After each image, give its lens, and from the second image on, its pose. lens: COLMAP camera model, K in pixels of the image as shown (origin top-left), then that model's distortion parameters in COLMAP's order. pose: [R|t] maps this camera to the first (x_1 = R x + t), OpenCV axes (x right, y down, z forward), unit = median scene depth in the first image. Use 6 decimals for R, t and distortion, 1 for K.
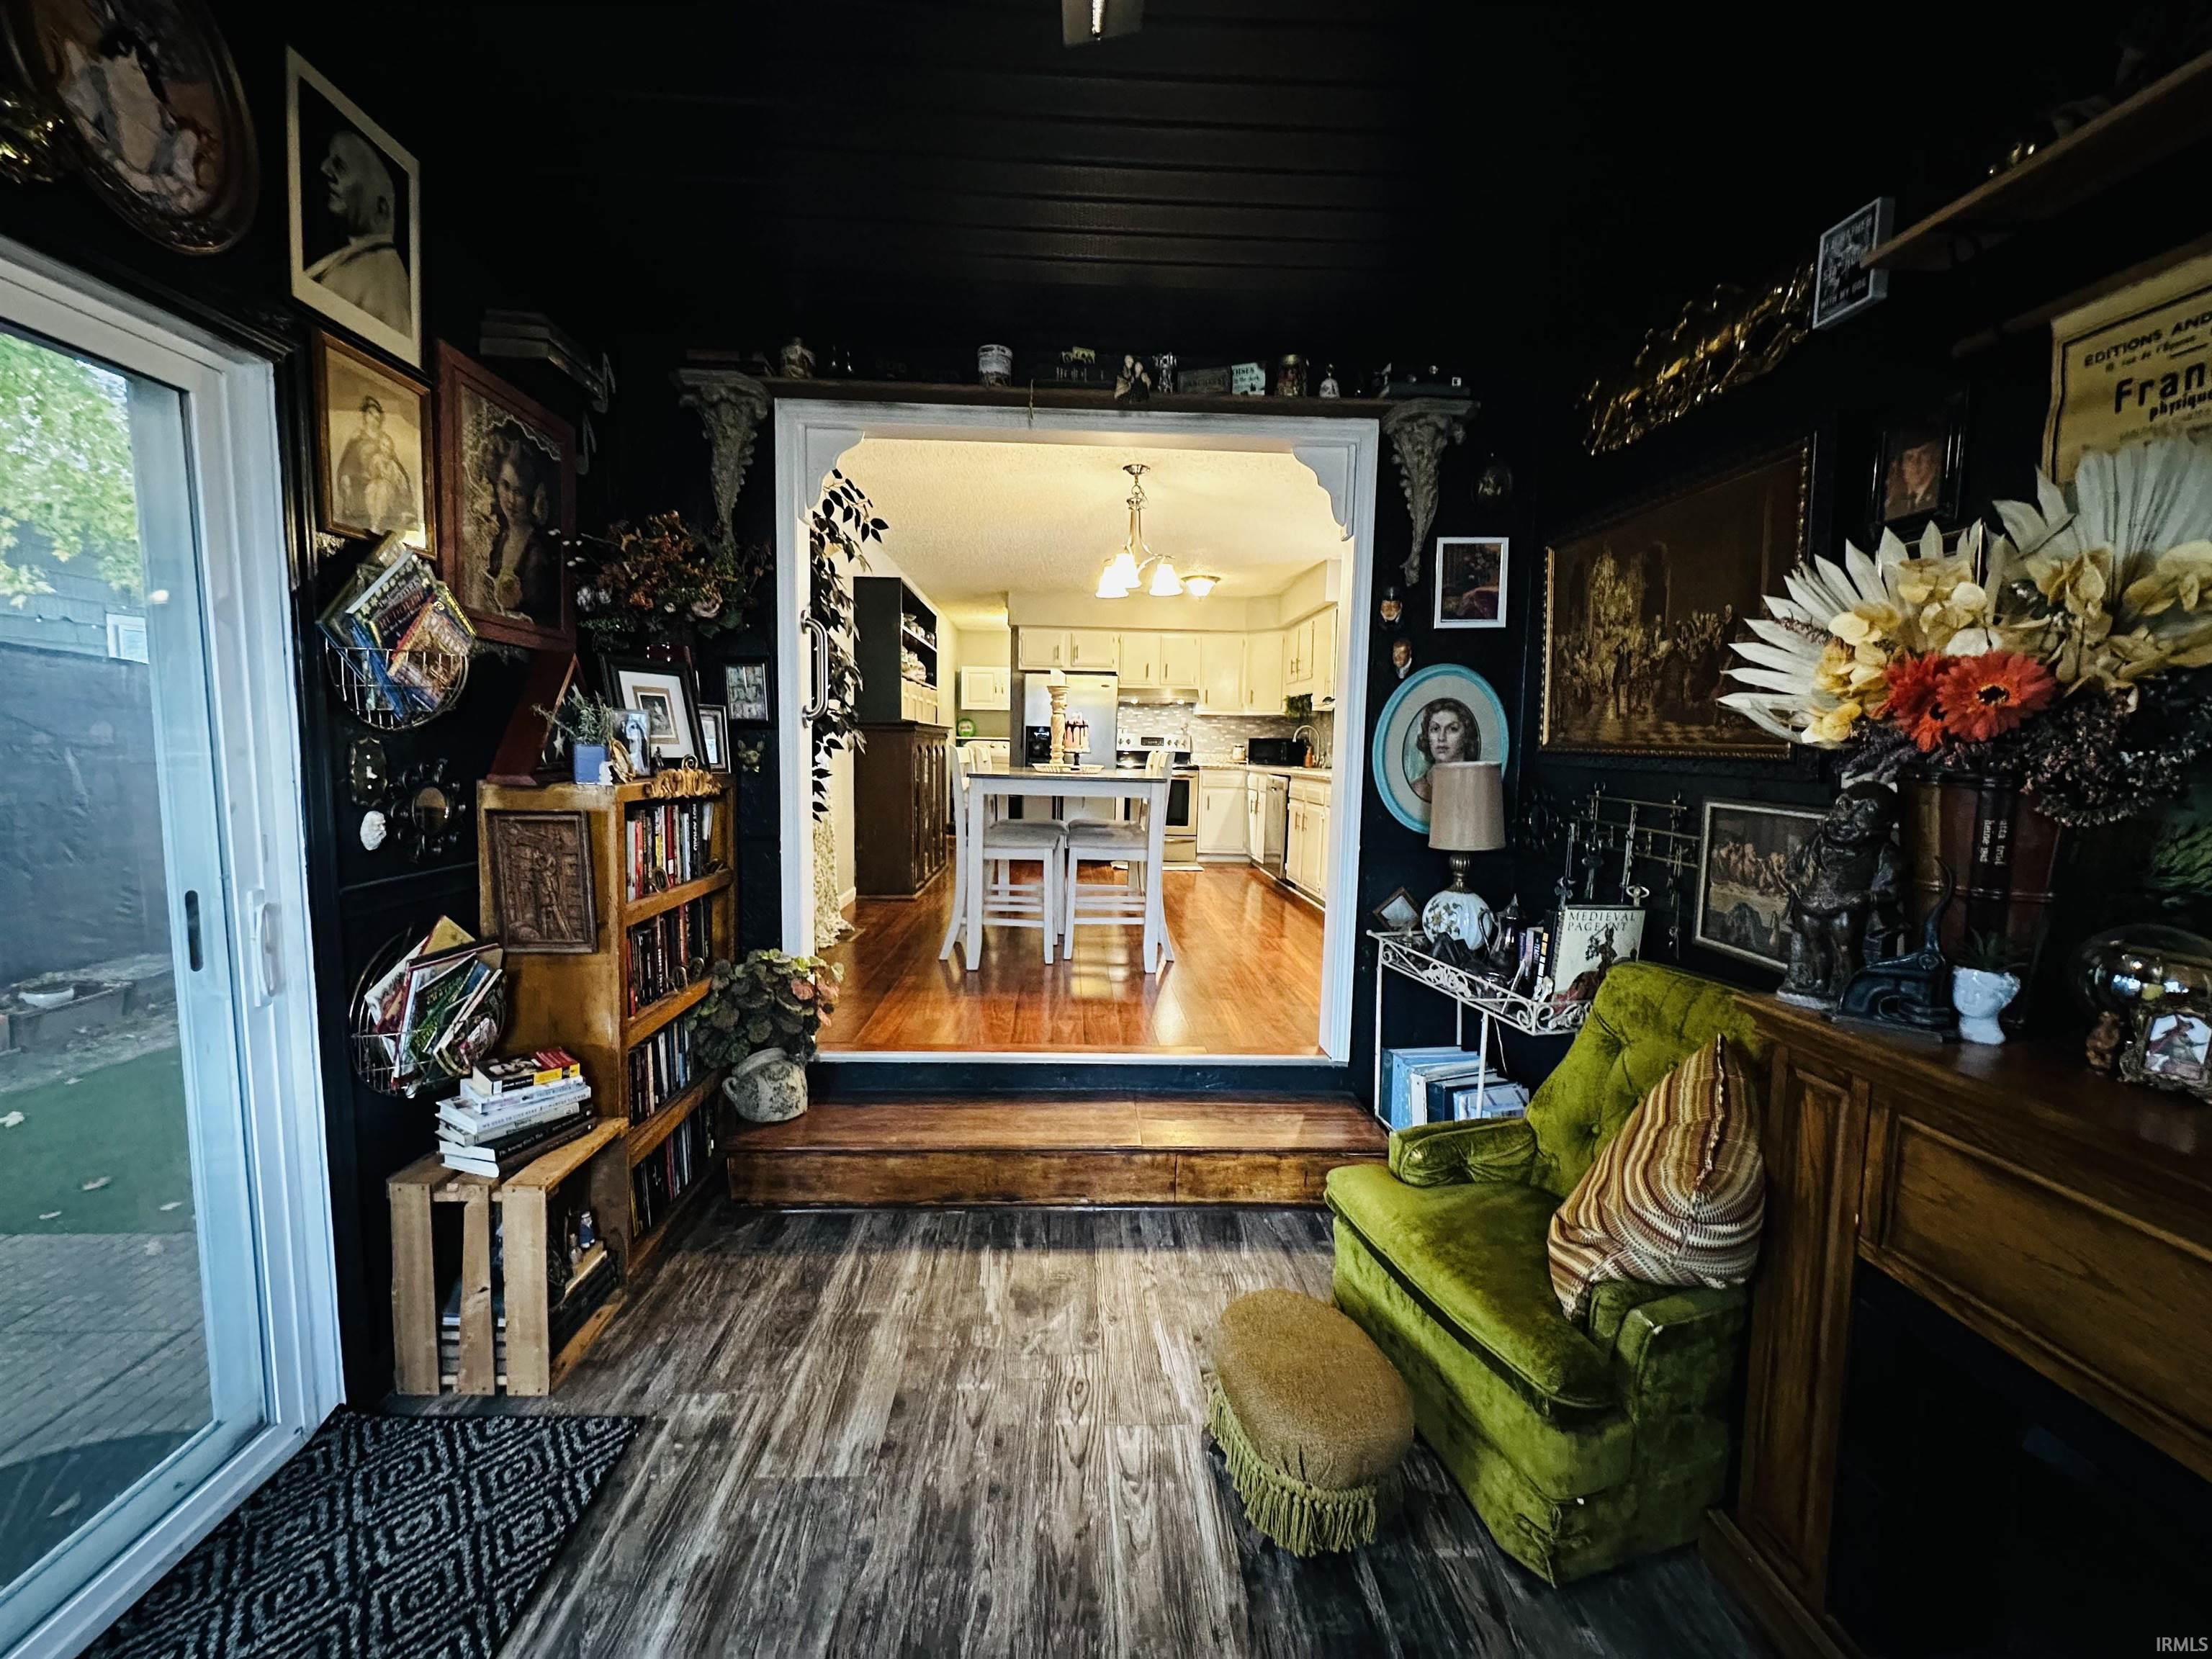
lens RADIAL K [[879.5, 0, 1104.9], [0, 879.5, 830.6], [0, 0, 1]] dist [0.000134, 0.000384]
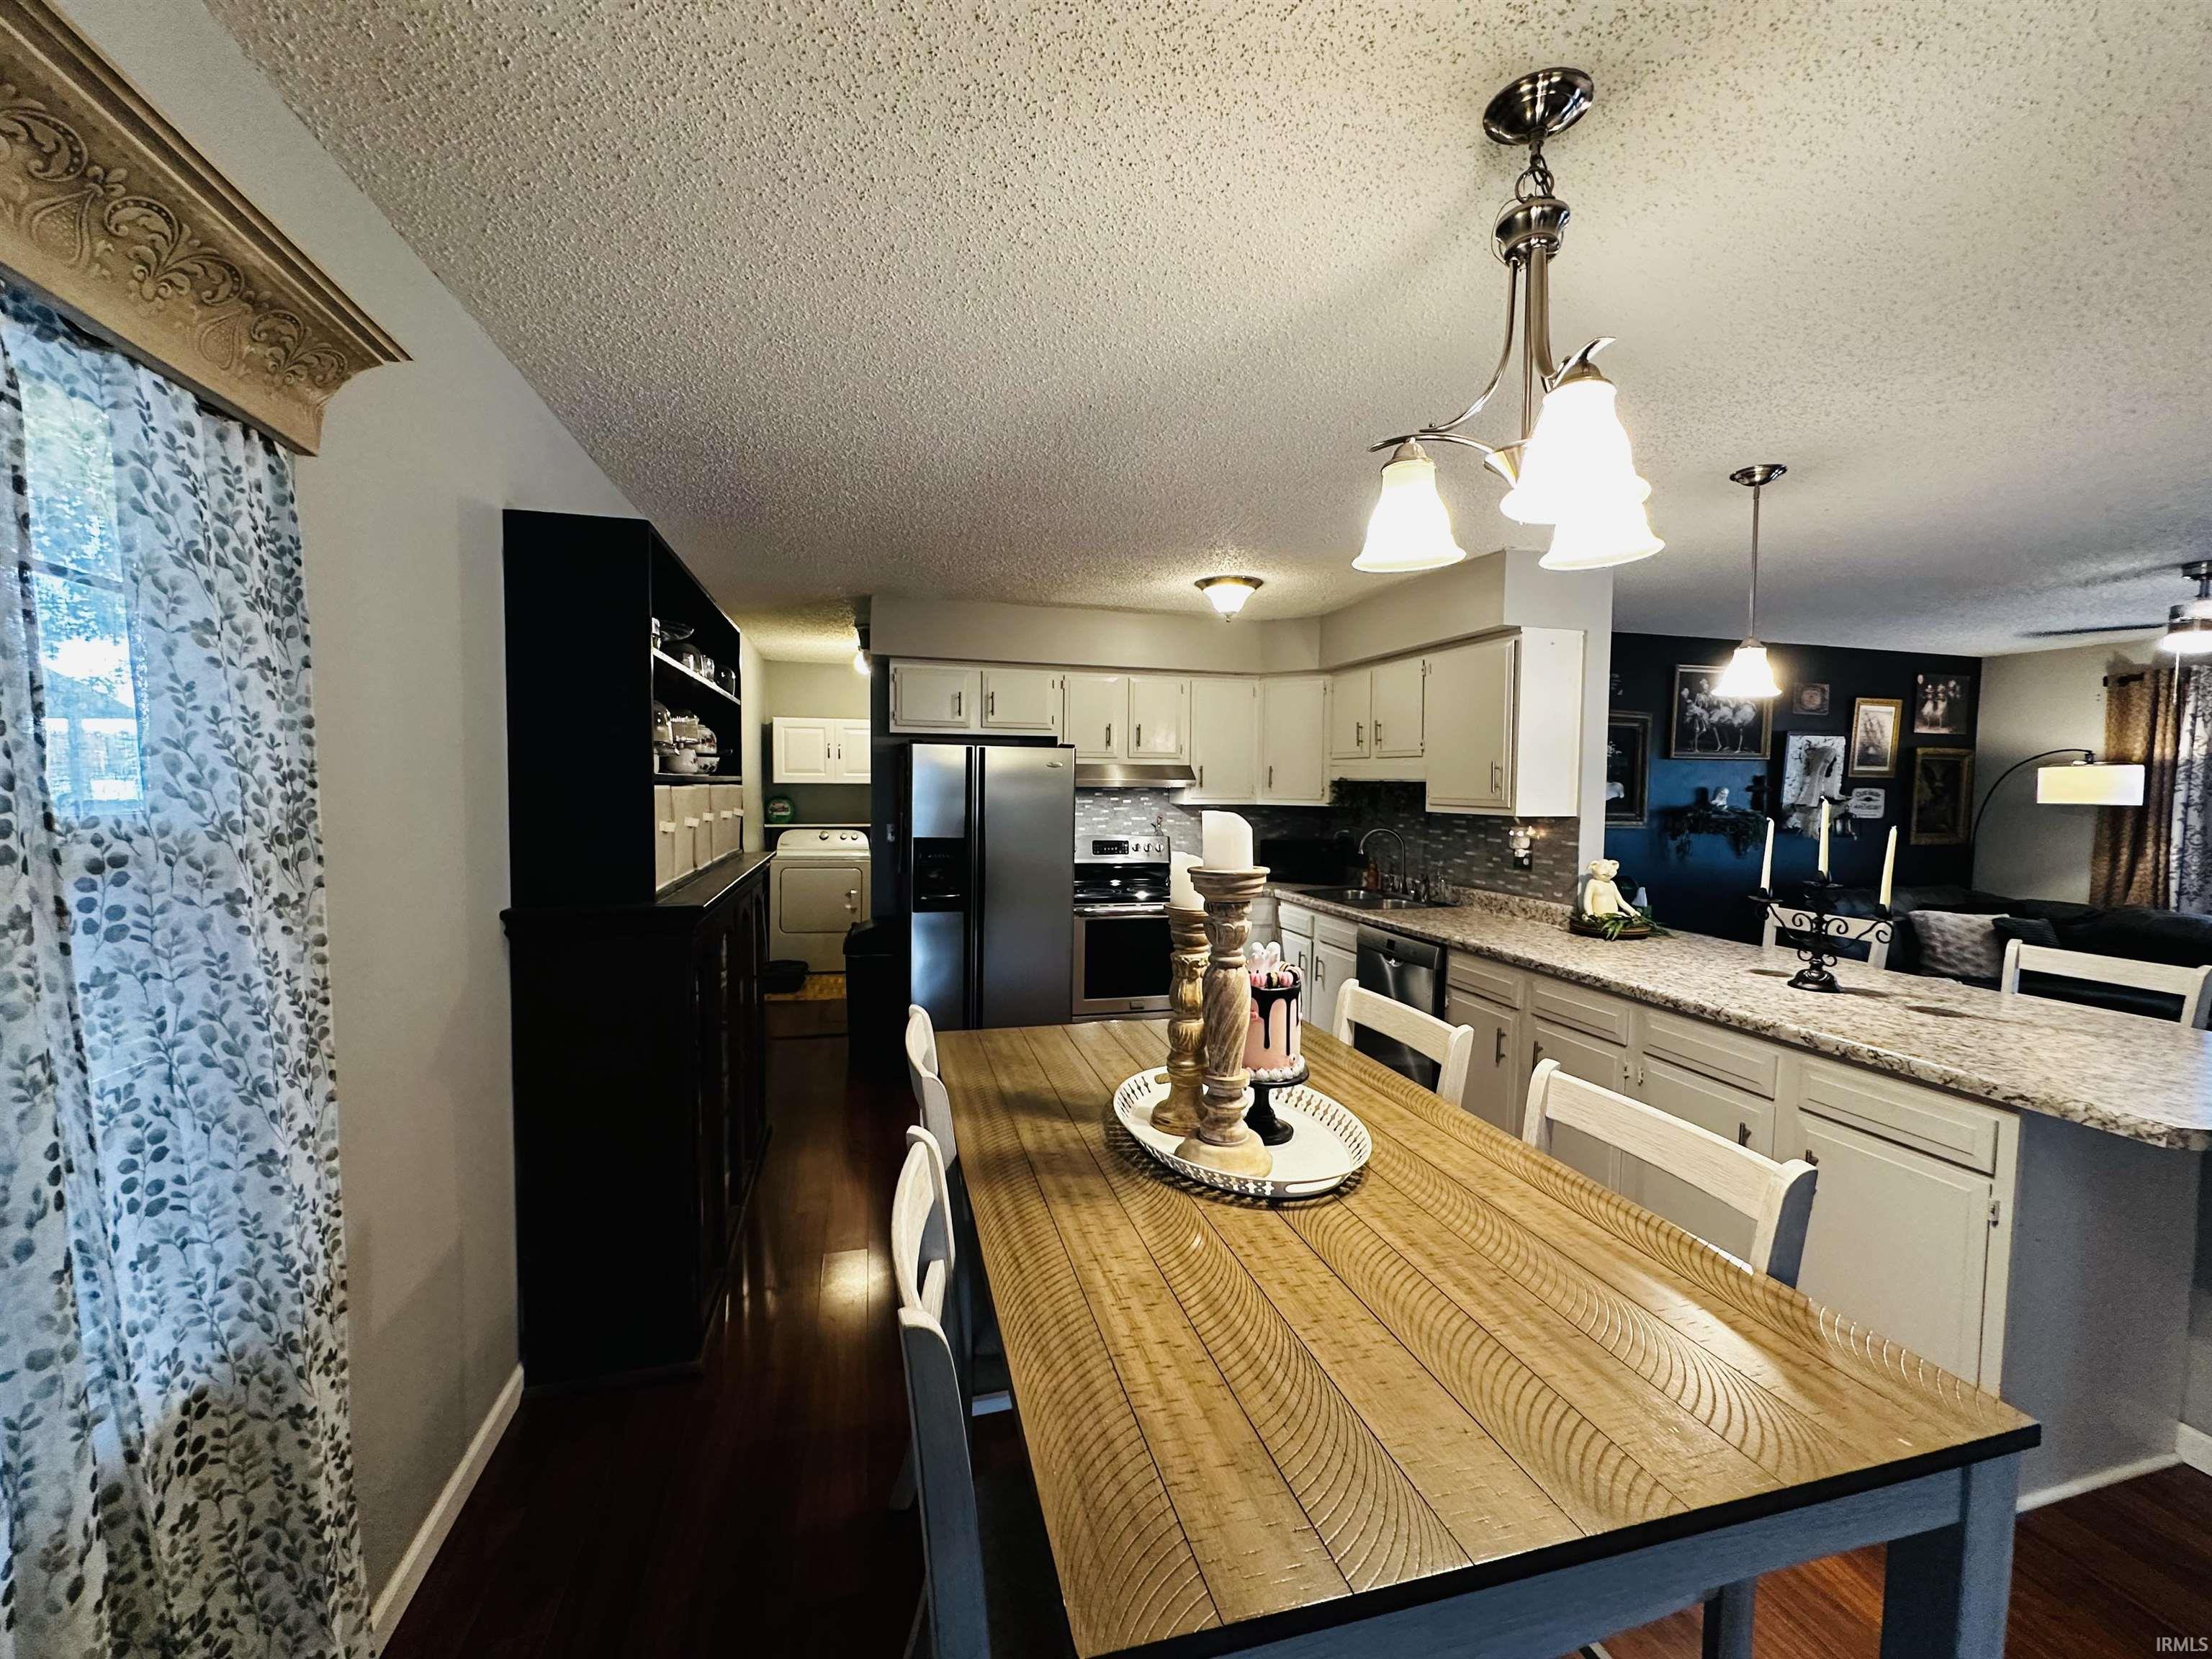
lens RADIAL K [[881.7, 0, 1109.7], [0, 881.7, 828.0], [0, 0, 1]] dist [0.000066, 0.000209]
pose [[0.974662, -0.020686, 0.222724, -0.302868], [0.030326, 0.998742, -0.039946, -0.326184], [-0.221617, 0.045688, 0.974063, 1.422930]]
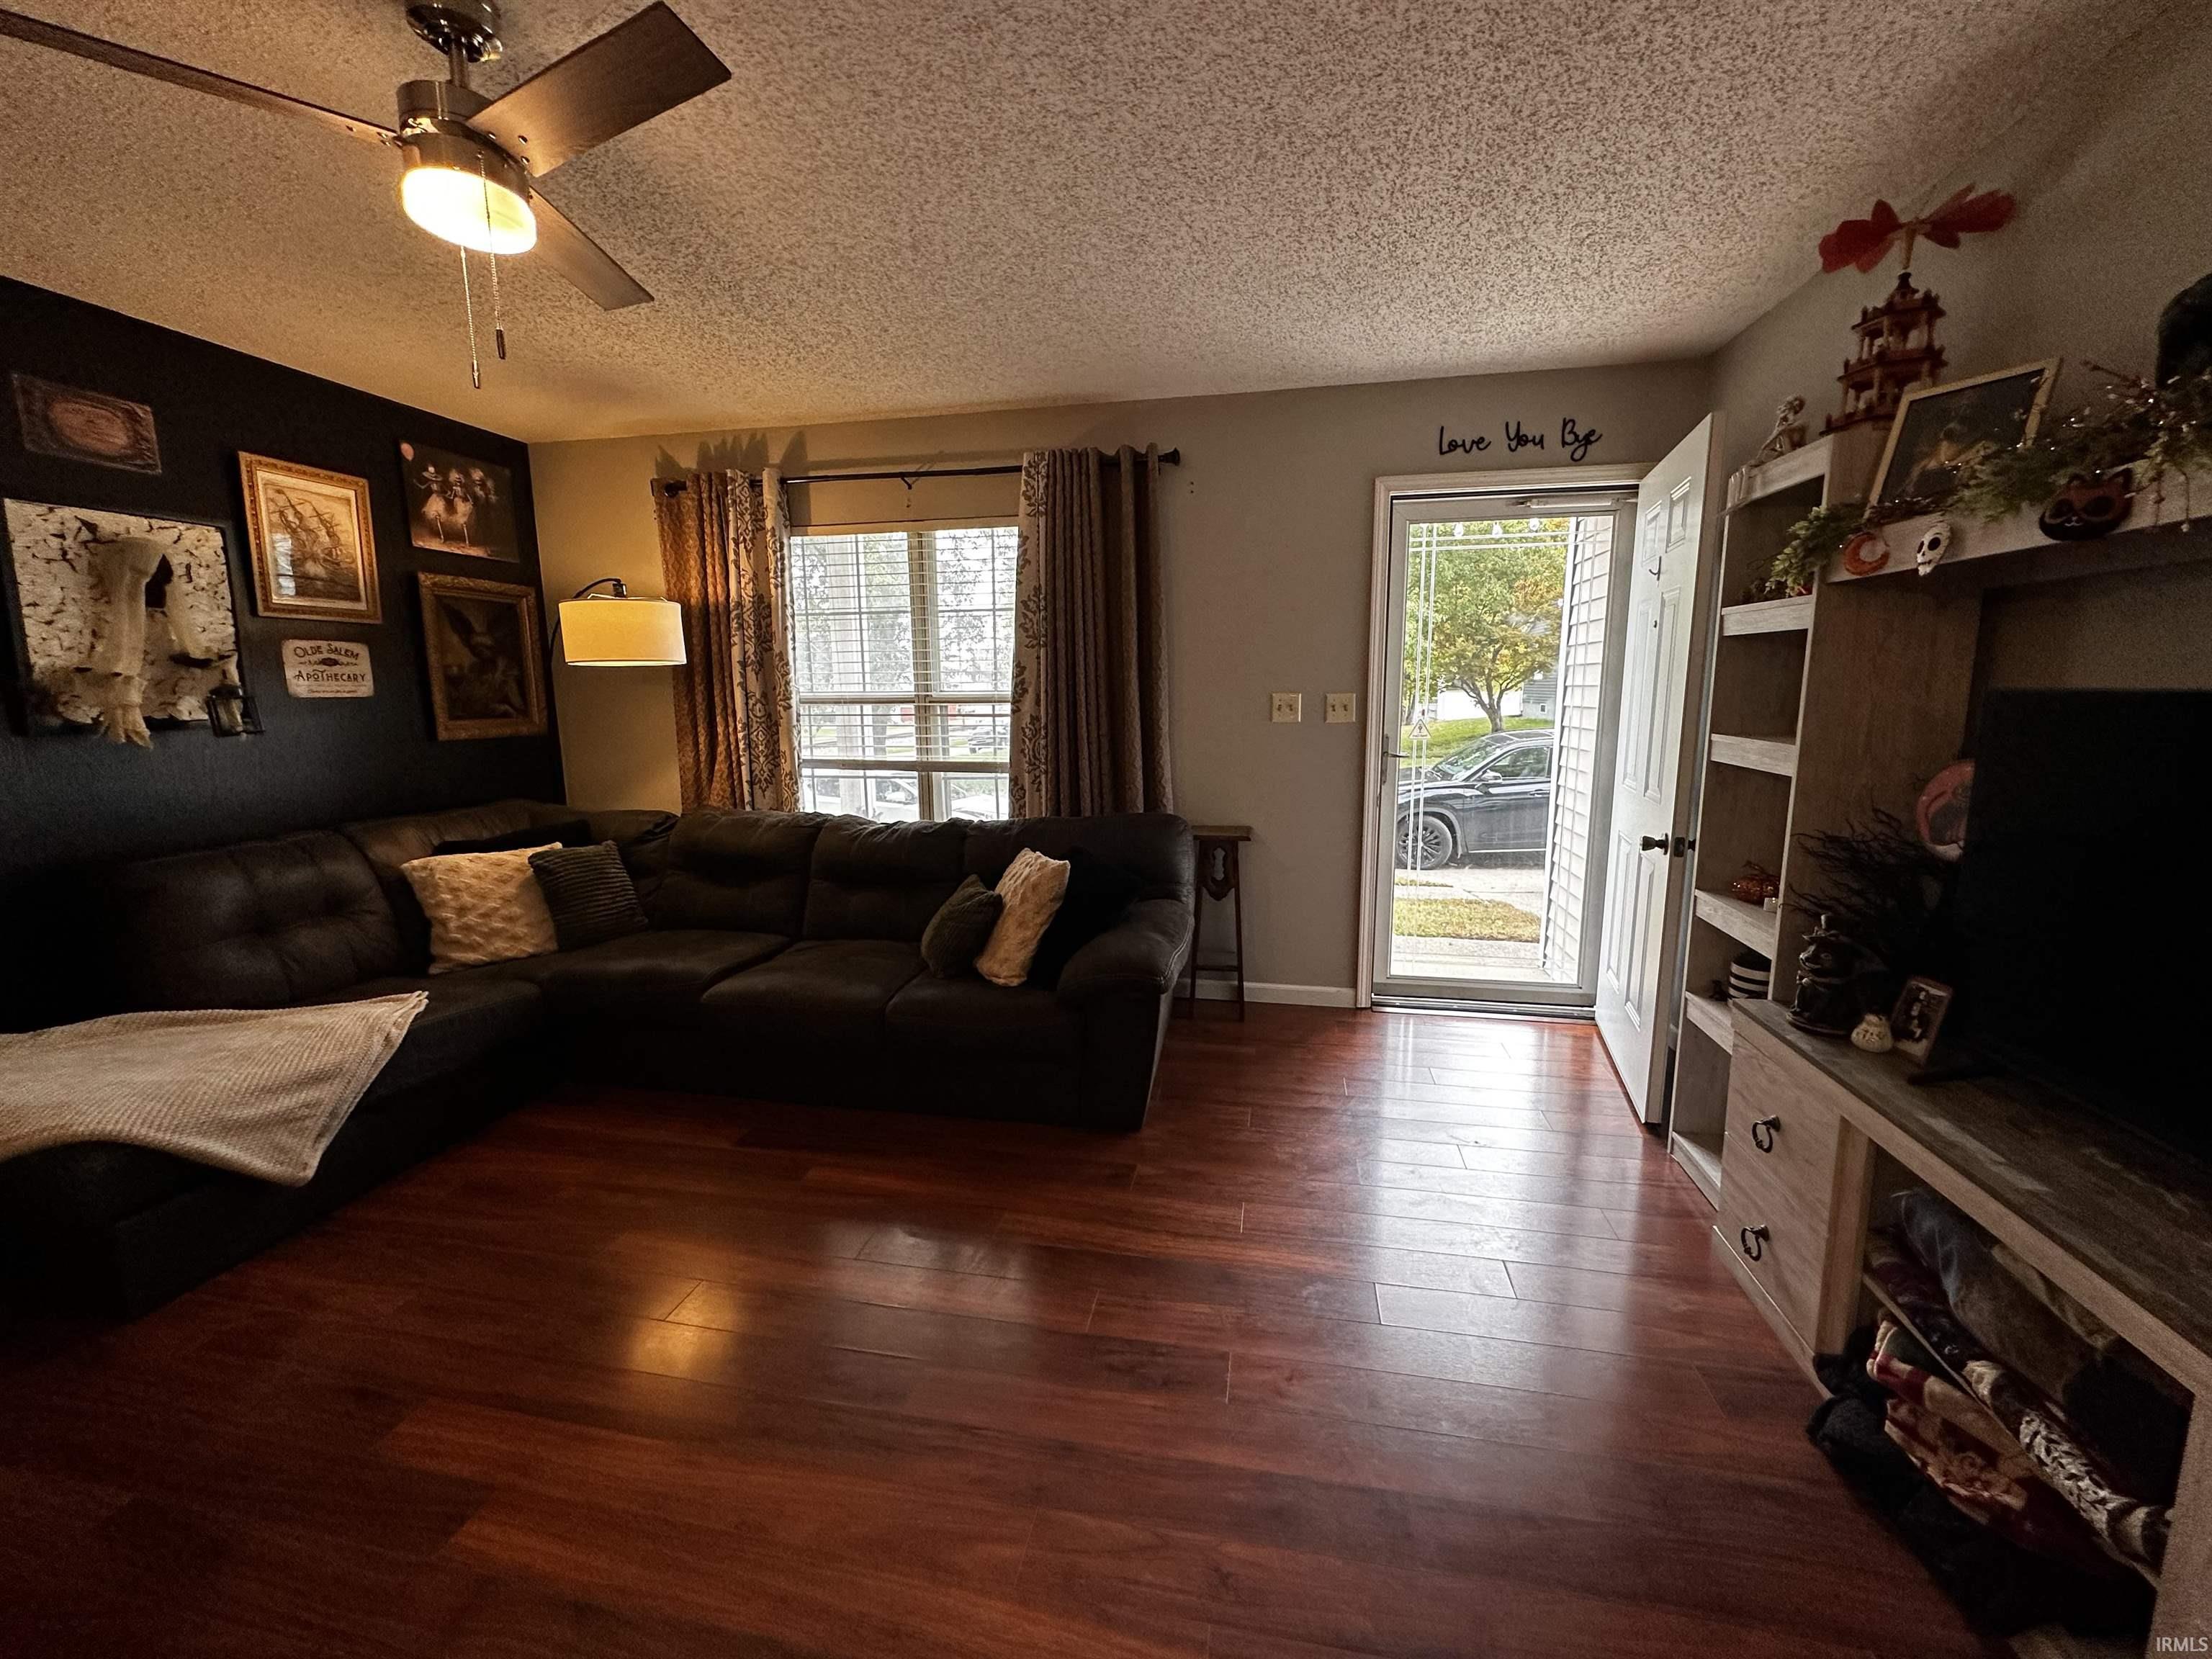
lens RADIAL K [[879.5, 0, 1104.9], [0, 879.5, 830.6], [0, 0, 1]] dist [0.000134, 0.000384]
pose [[0.232394, -0.181107, 0.955611, 1.270495], [0.108467, 0.981208, 0.159580, -0.276831], [-0.966555, 0.066567, 0.247671, 1.912070]]
